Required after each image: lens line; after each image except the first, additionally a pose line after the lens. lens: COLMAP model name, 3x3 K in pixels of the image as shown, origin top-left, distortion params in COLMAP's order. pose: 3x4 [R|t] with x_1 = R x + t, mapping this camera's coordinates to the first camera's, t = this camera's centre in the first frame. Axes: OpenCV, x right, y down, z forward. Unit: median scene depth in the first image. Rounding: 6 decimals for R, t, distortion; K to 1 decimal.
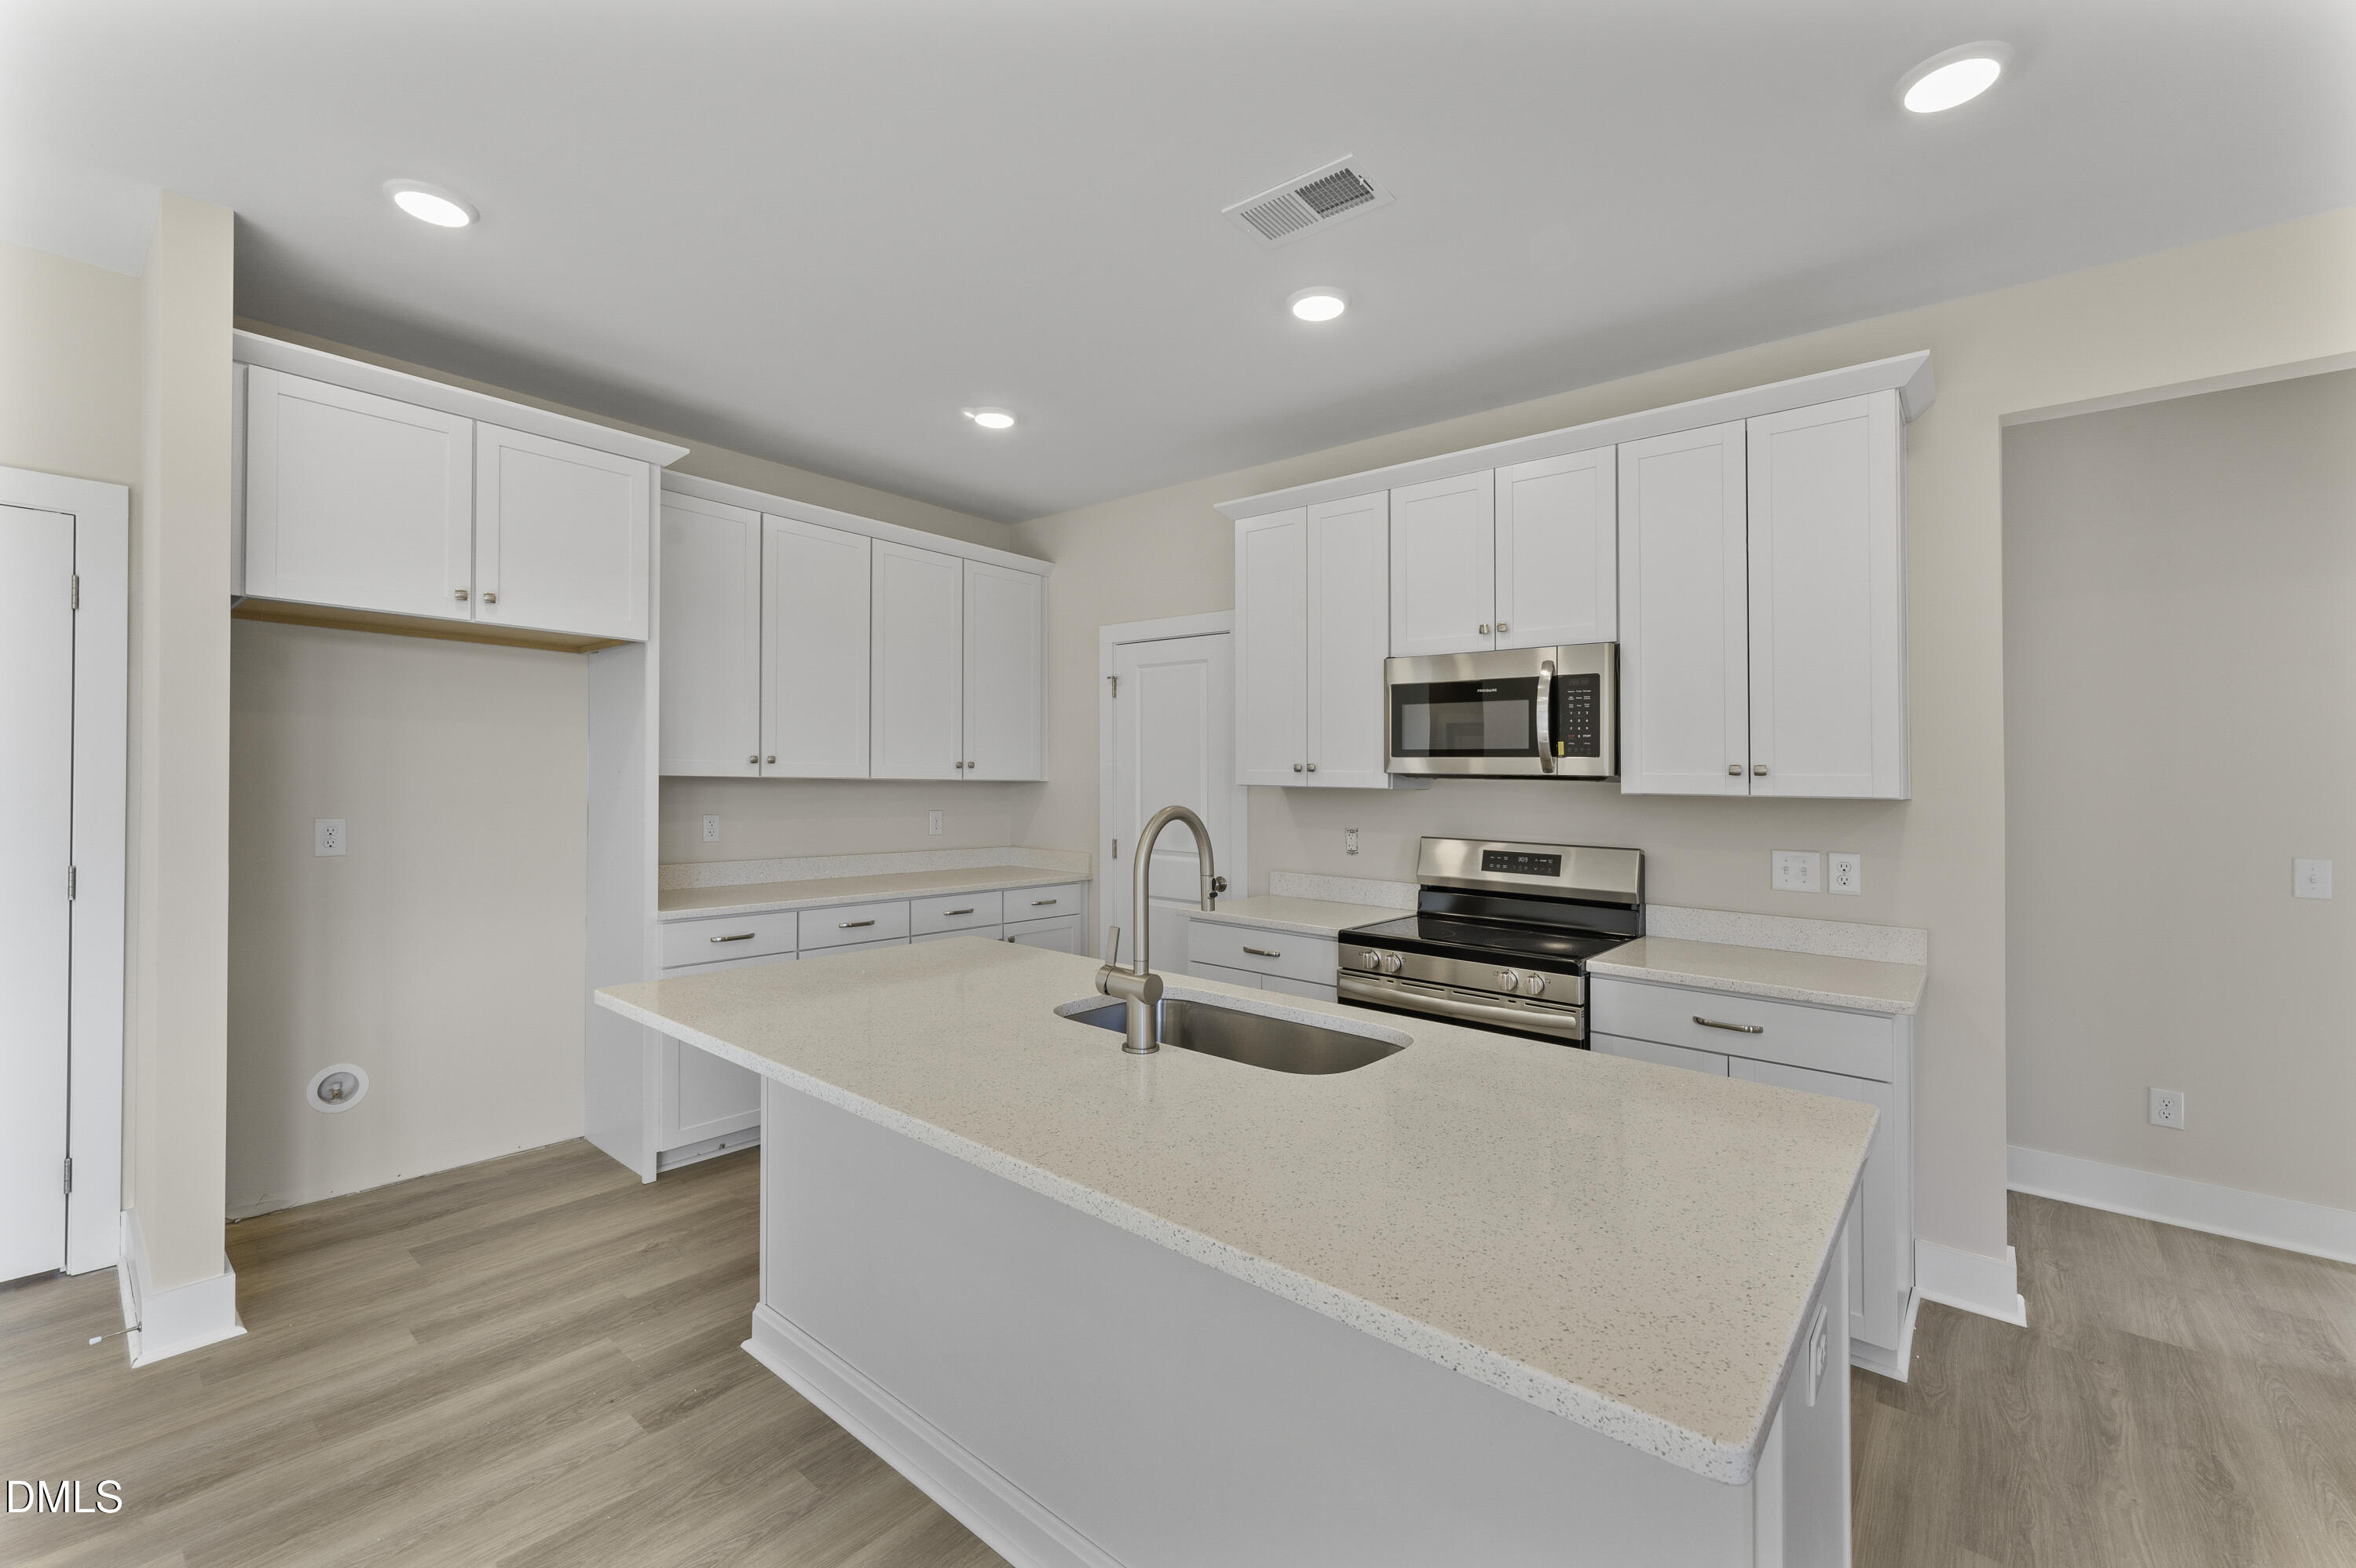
lens RADIAL K [[969.4, 0, 1188.0], [0, 969.4, 765.6], [0, 0, 1]] dist [0.000536, -0.000545]
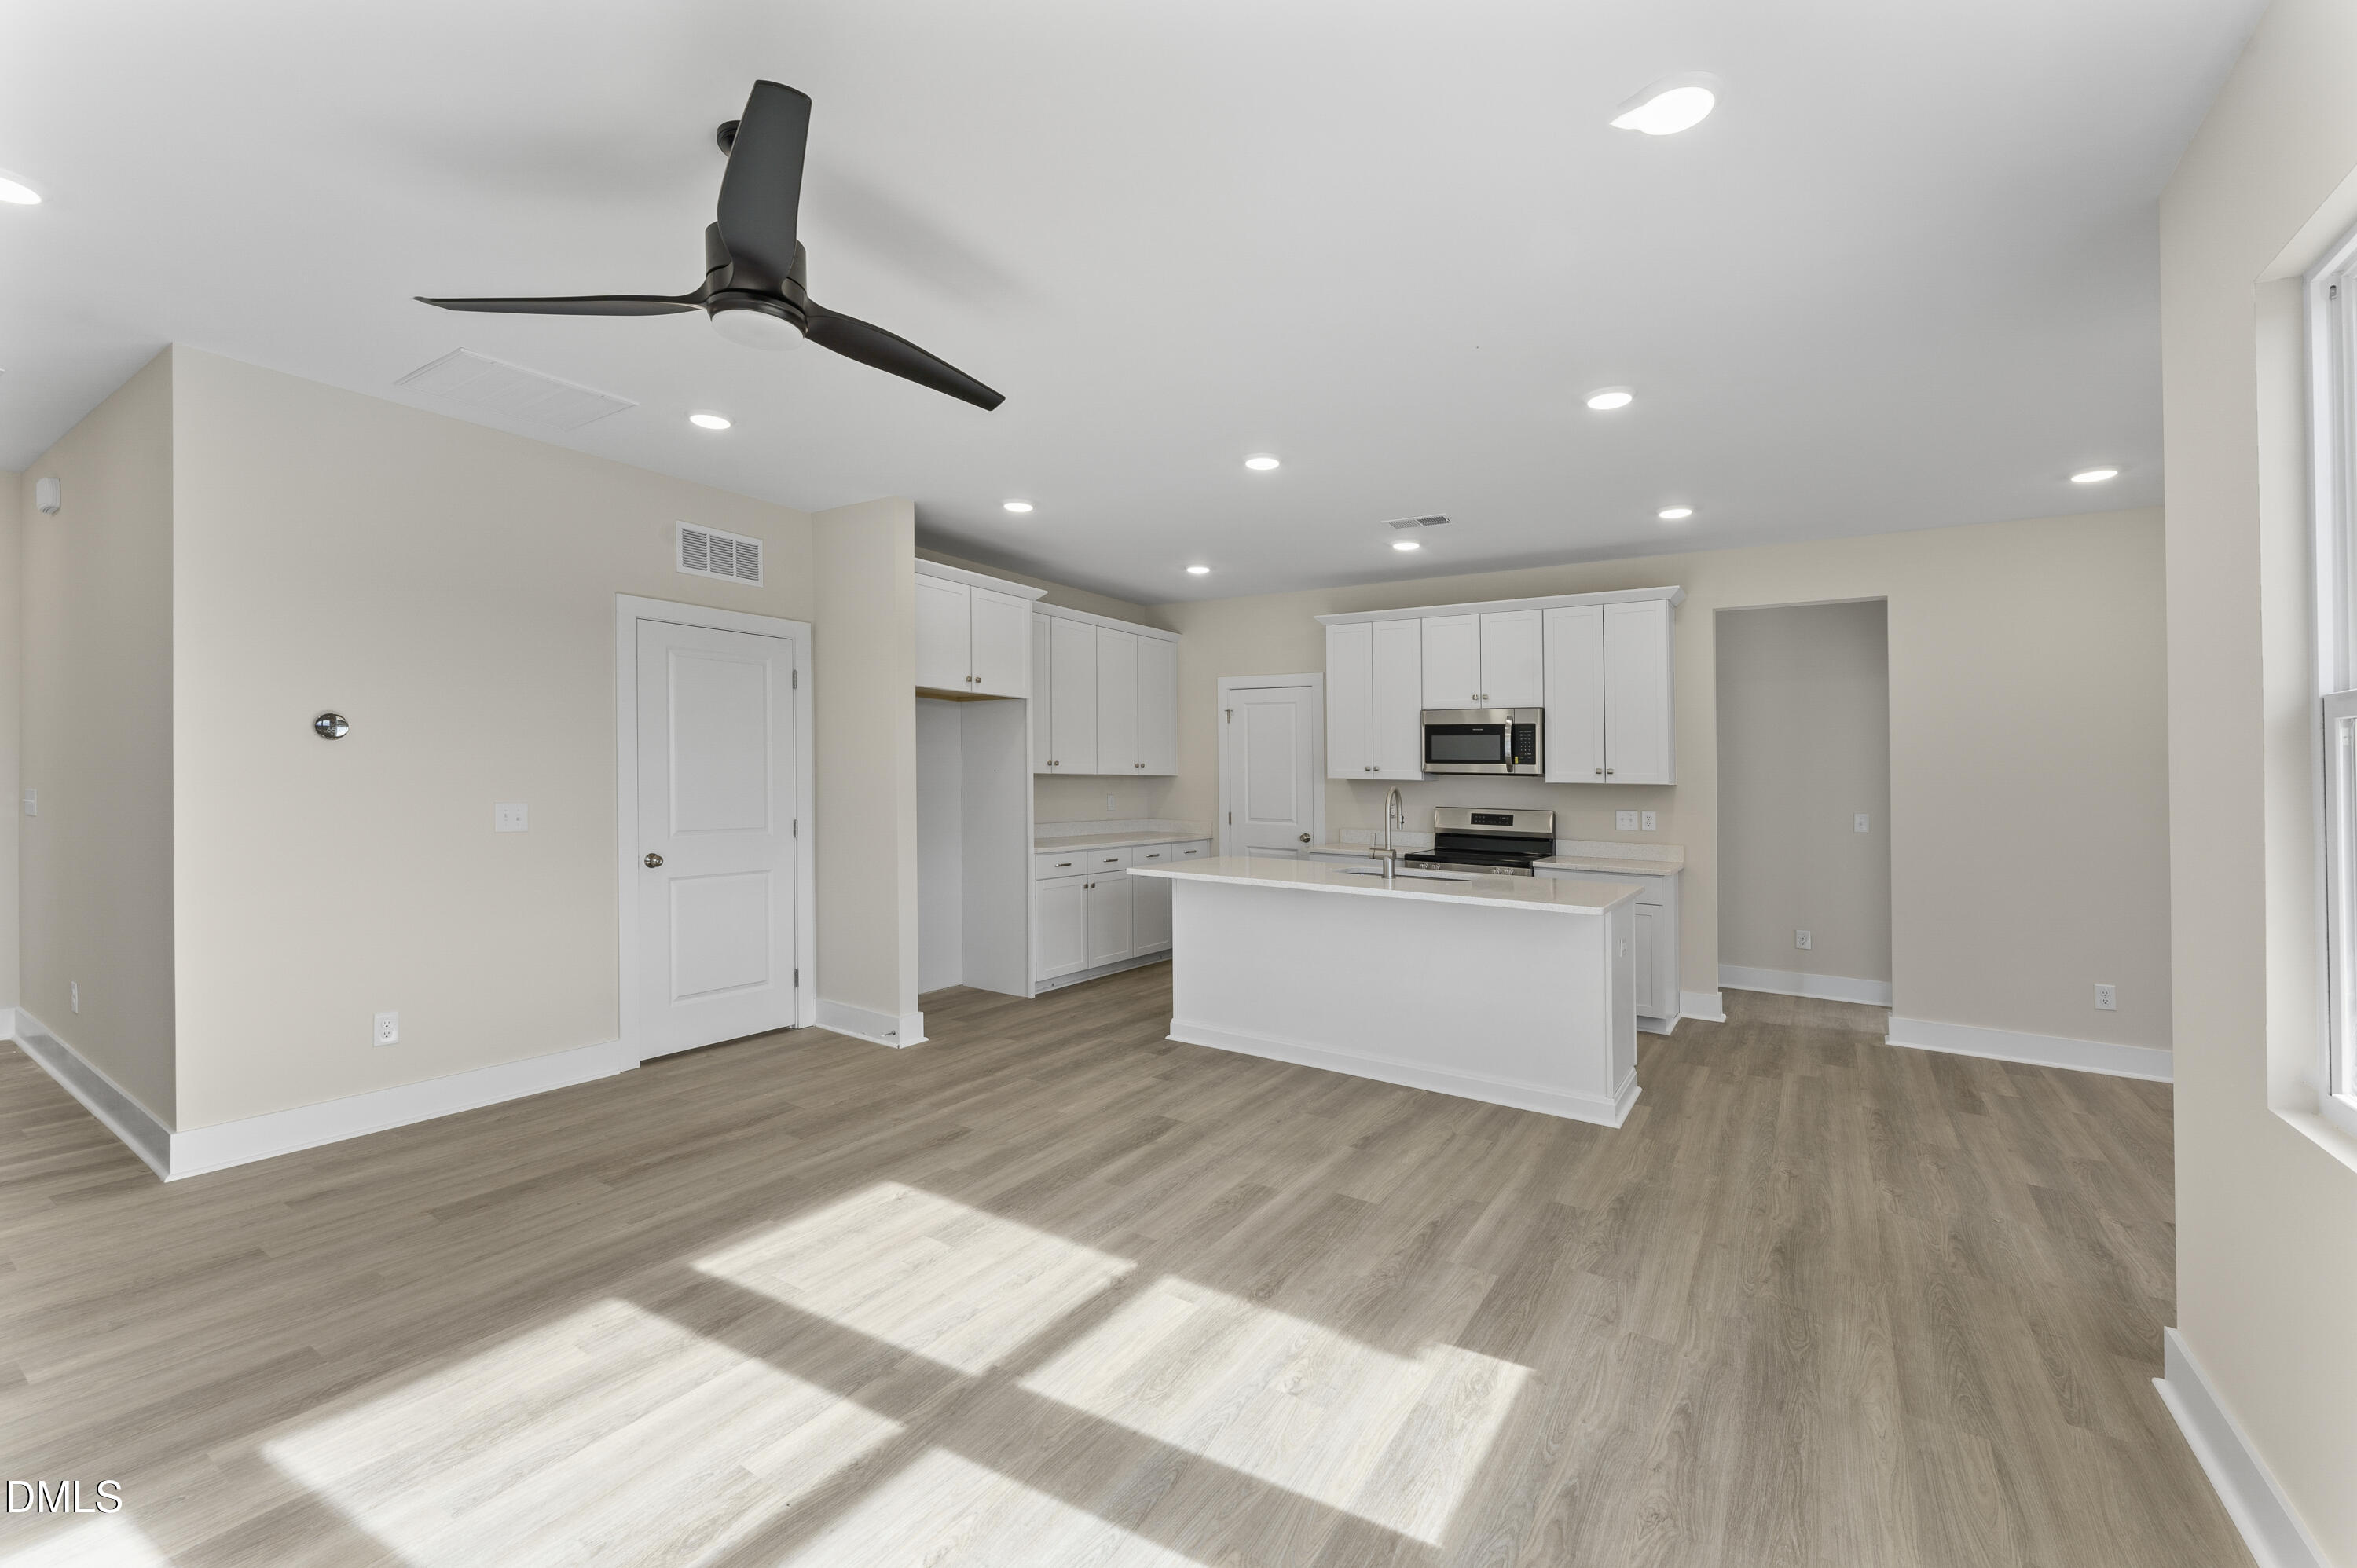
lens RADIAL K [[969.8, 0, 1192.1], [0, 969.8, 743.9], [0, 0, 1]] dist [0.000536, -0.000545]
pose [[0.993116, 0.004490, 0.117047, -0.479912], [-0.002697, 0.999877, -0.015475, -0.017036], [-0.117102, 0.015052, 0.993006, -0.847627]]
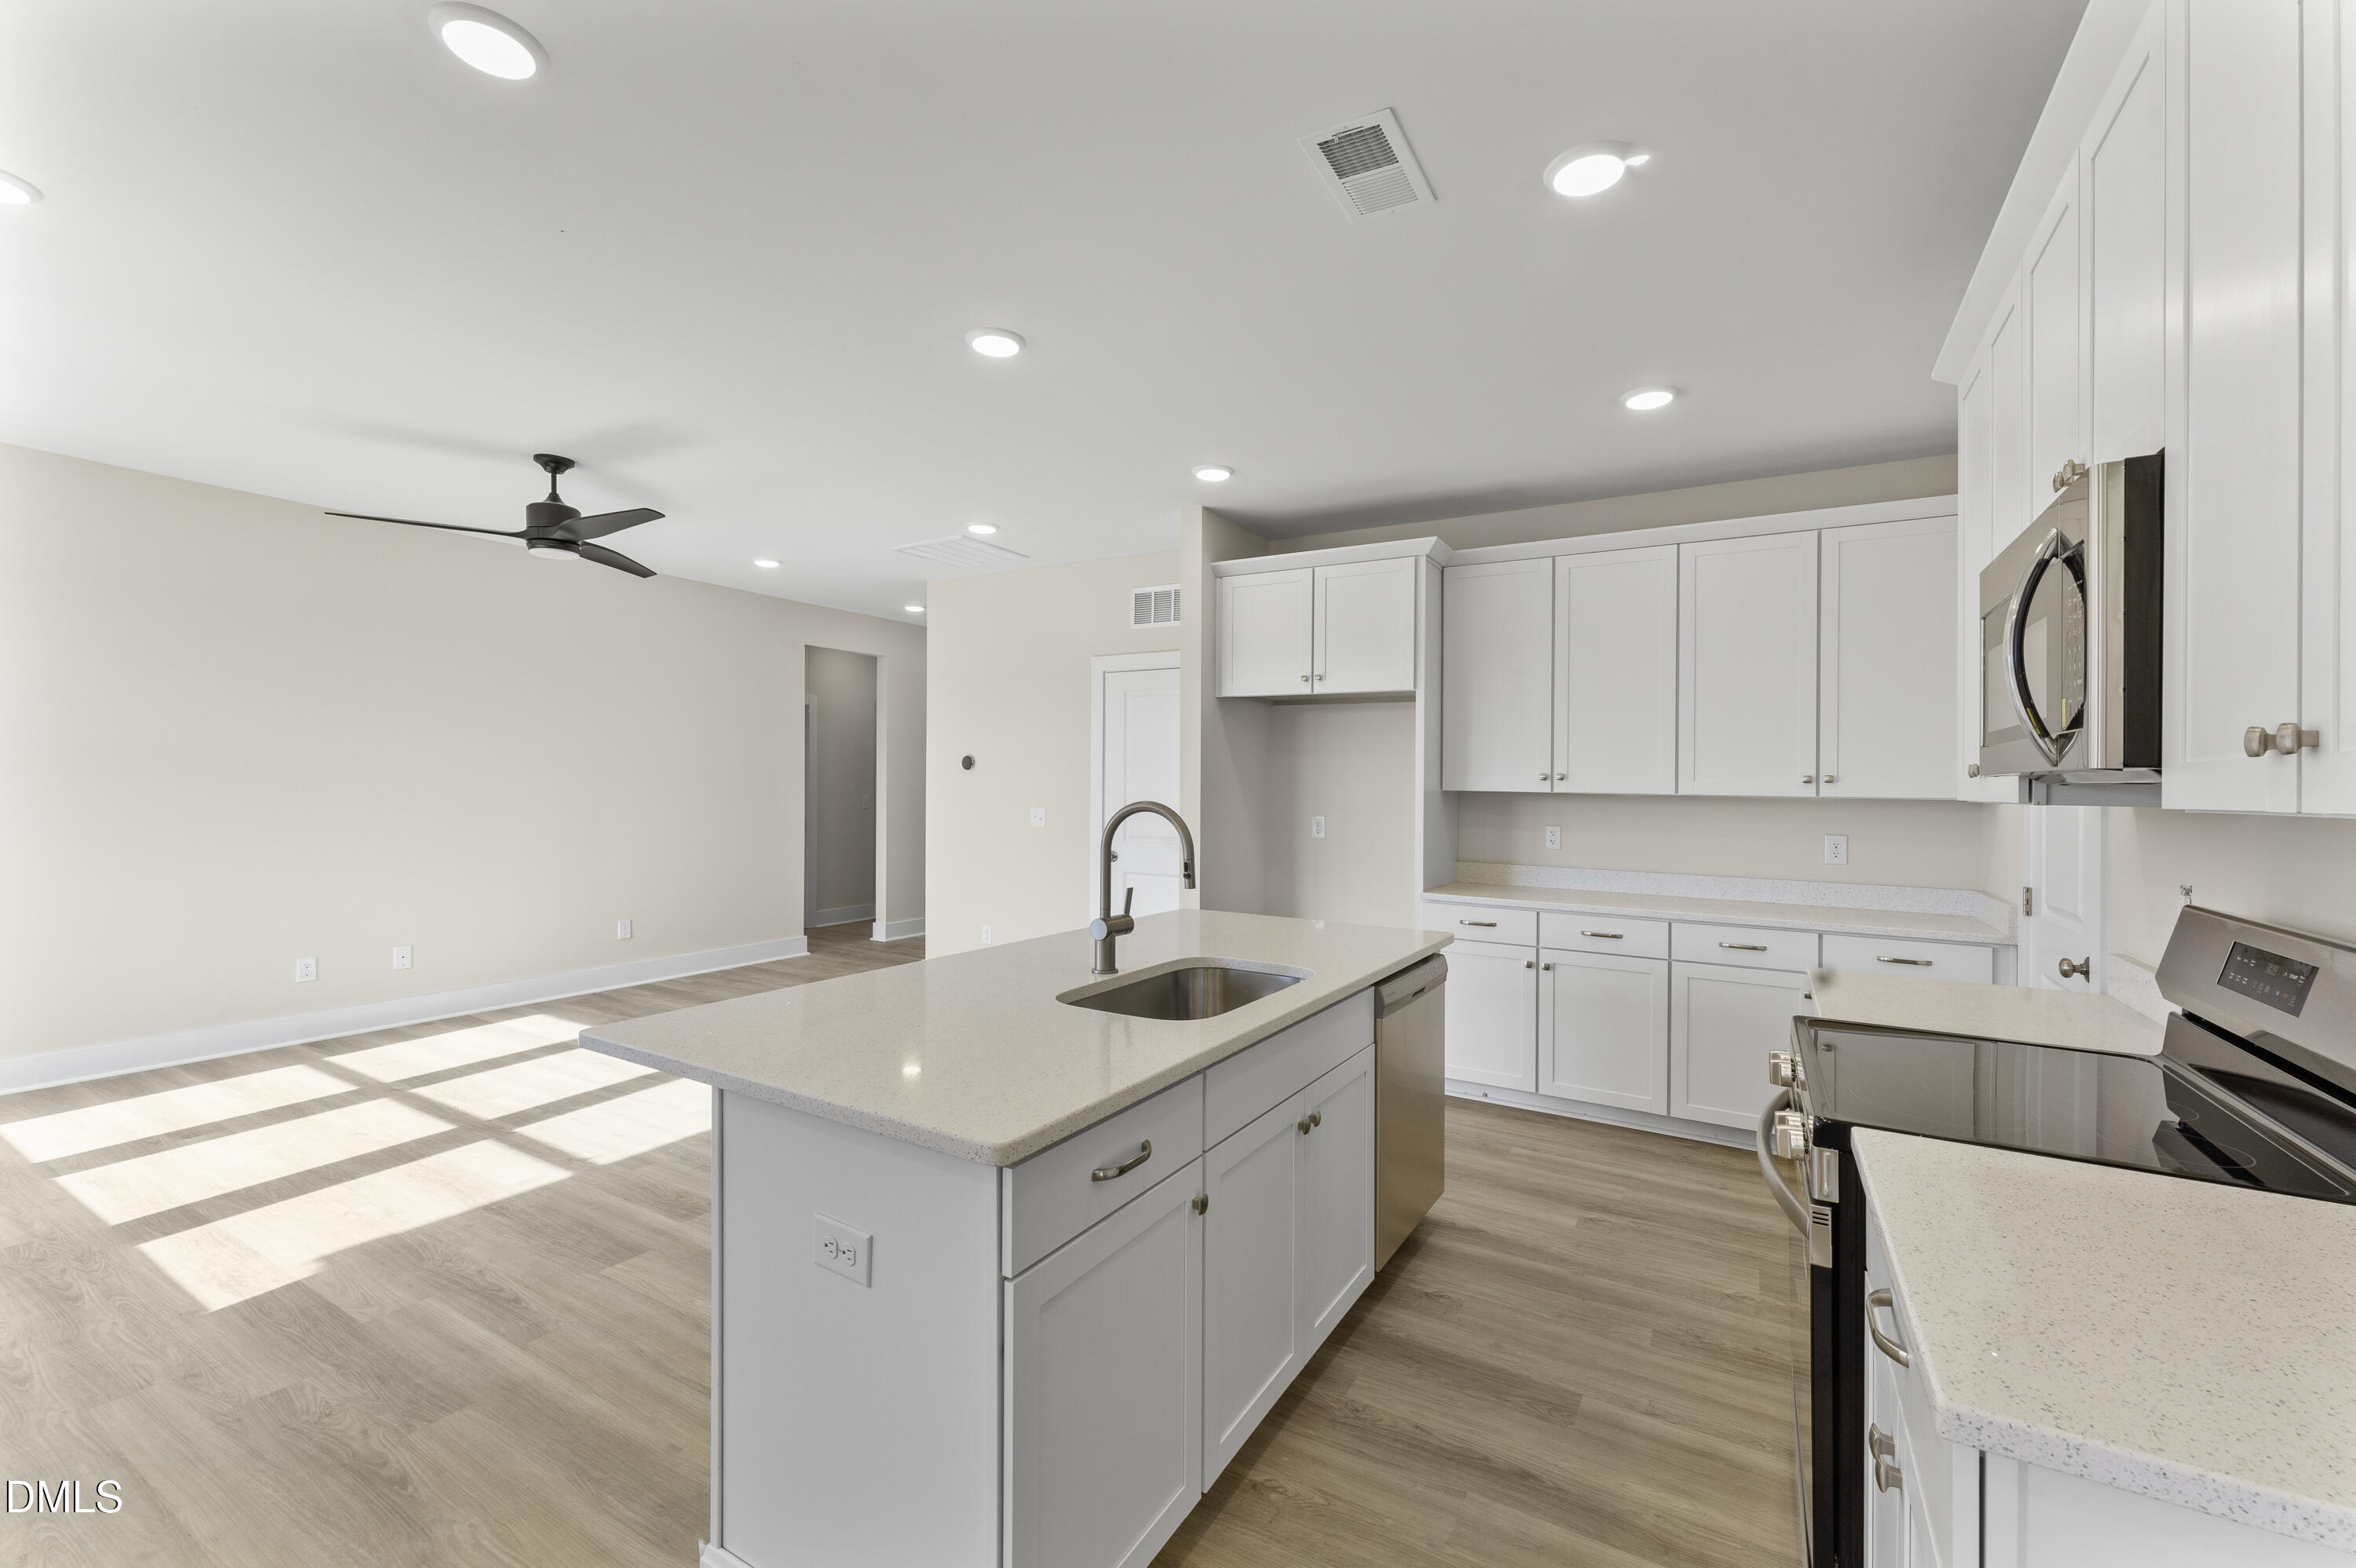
lens RADIAL K [[969.4, 0, 1177.2], [0, 969.4, 797.6], [0, 0, 1]] dist [0.000536, -0.000545]
pose [[0.154575, -0.000866, -0.987981, 0.734158], [0.000015, 1.000000, -0.000874, 0.022773], [0.987981, 0.000120, 0.154575, 0.479560]]
